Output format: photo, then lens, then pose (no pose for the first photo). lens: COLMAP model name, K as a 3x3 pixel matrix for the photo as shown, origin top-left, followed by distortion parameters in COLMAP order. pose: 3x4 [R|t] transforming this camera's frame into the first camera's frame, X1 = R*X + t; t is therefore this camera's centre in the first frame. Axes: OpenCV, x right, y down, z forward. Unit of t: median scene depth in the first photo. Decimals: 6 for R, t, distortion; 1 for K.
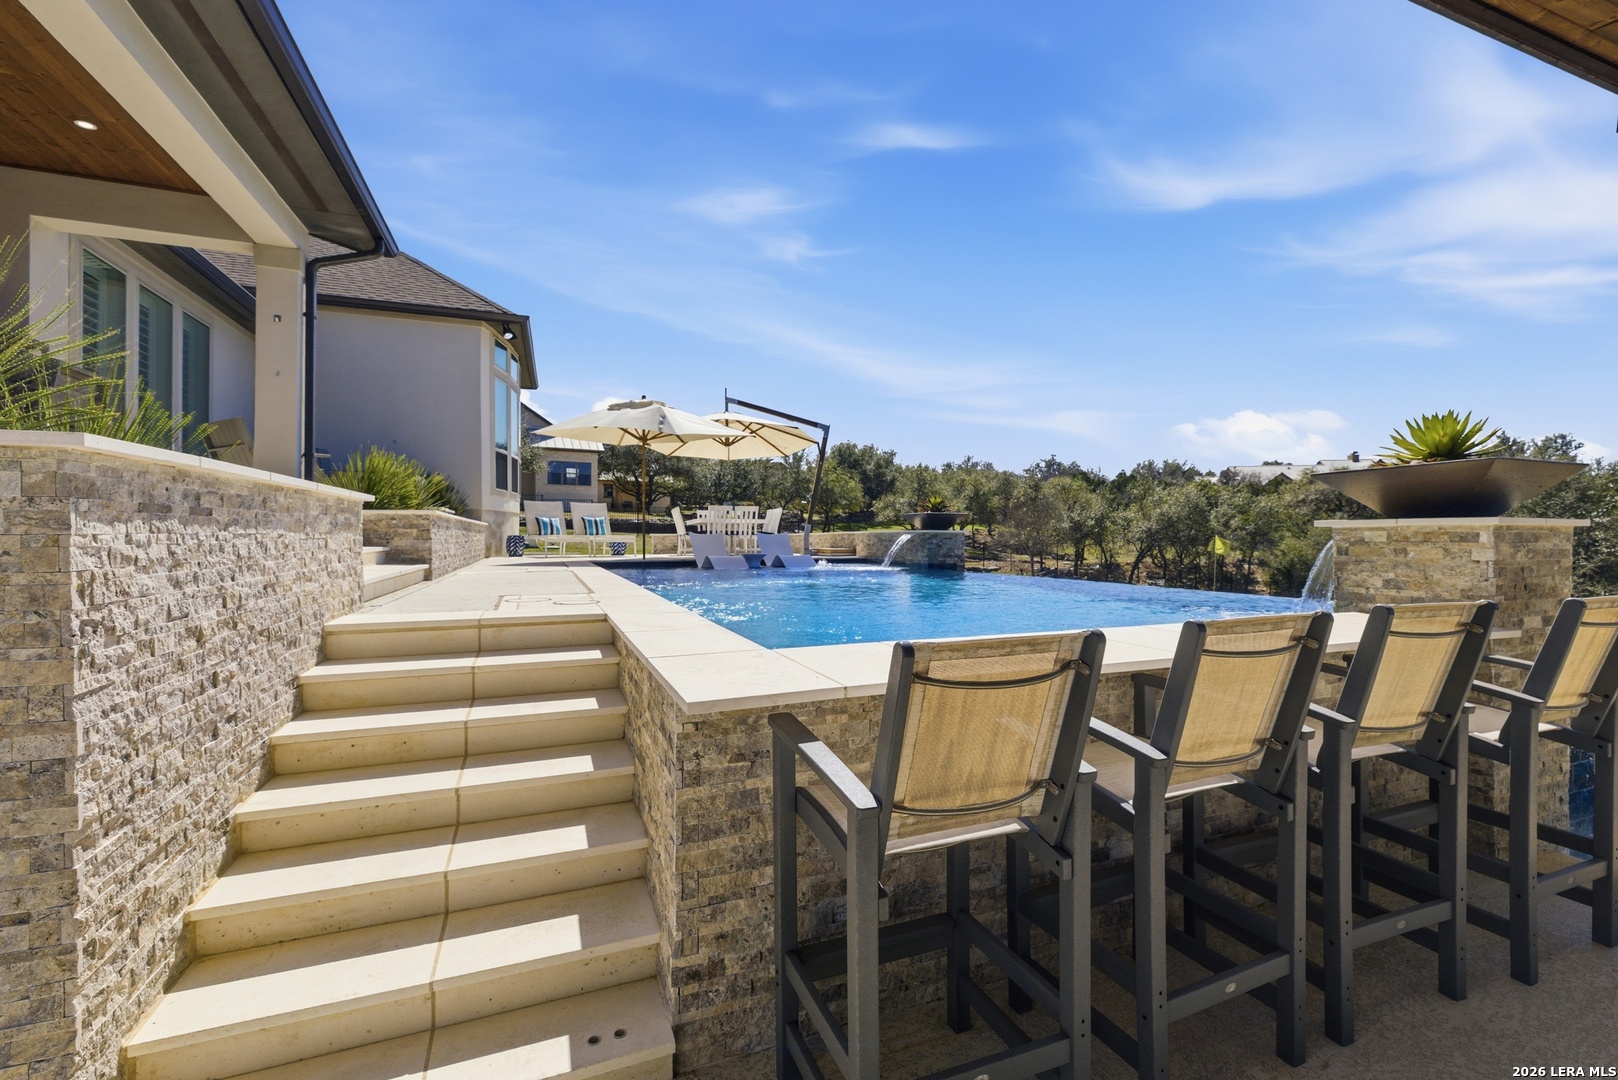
lens RADIAL K [[708.5, 0, 819.0], [0, 708.5, 531.2], [0, 0, 1]] dist [0.000657, 0.000060]
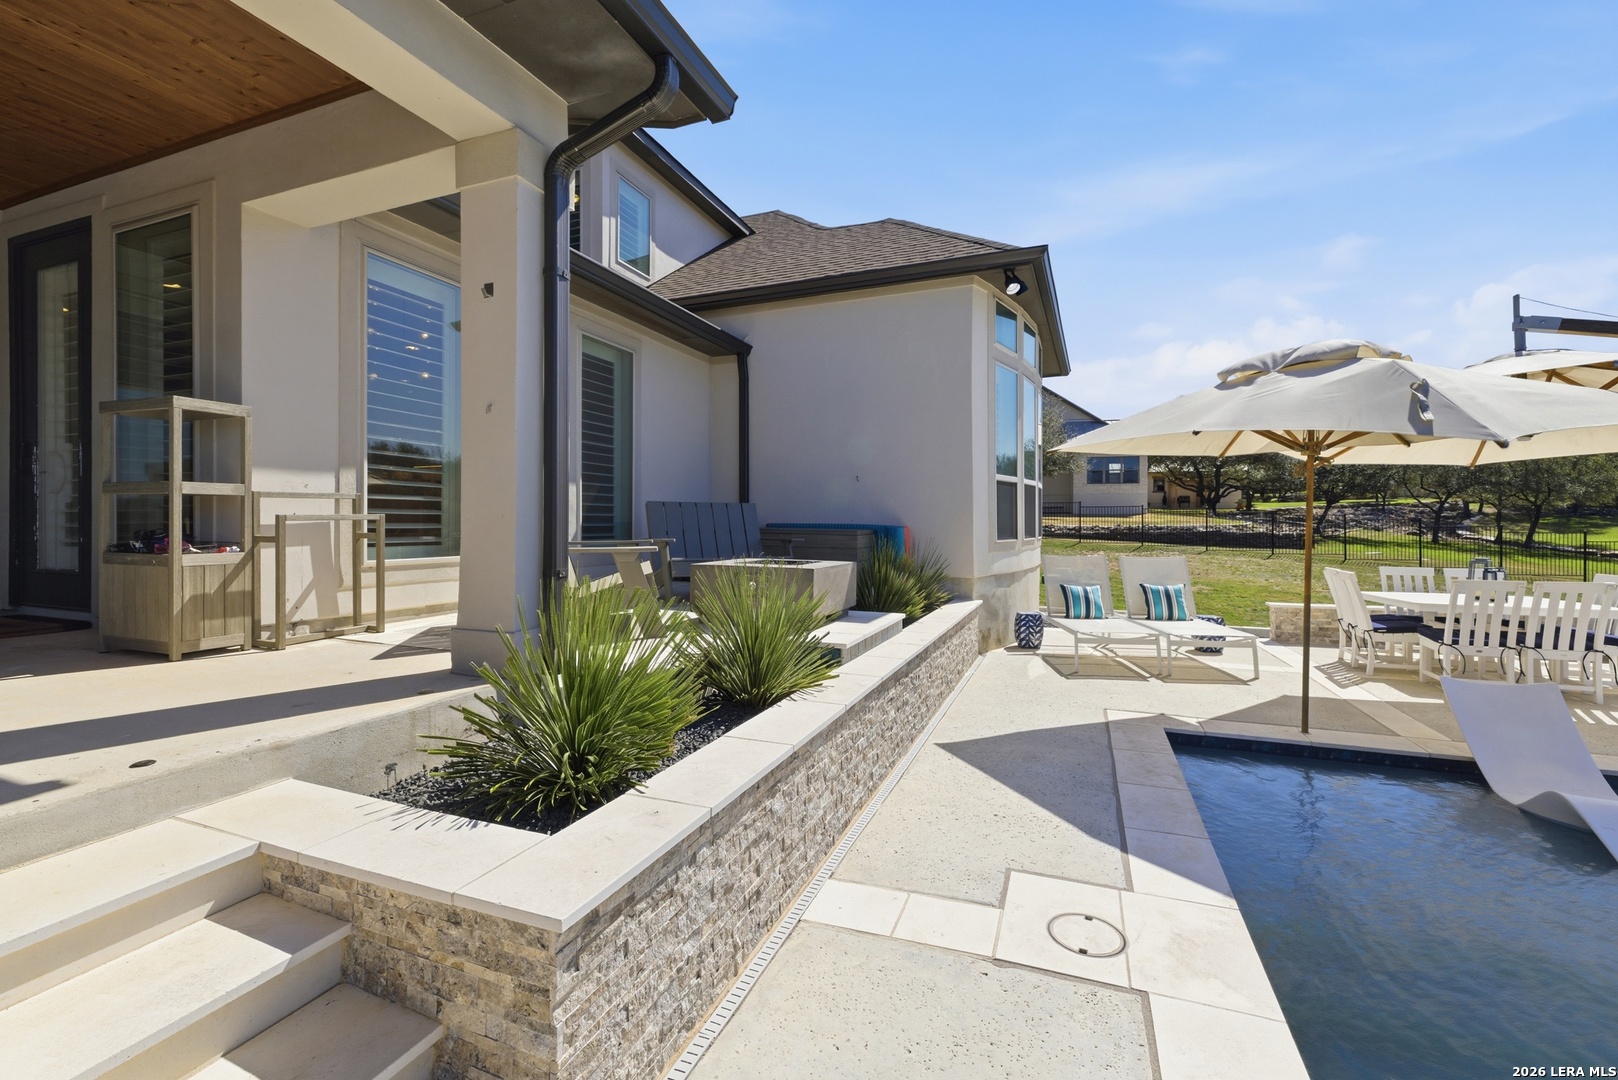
lens RADIAL K [[684.6, 0, 812.8], [0, 684.6, 530.5], [0, 0, 1]] dist [0.003159, 0.000343]
pose [[0.731893, 0.003119, -0.681412, -0.160037], [0.010411, 0.999822, 0.015758, -0.078570], [0.681340, -0.018628, 0.731730, 0.437596]]
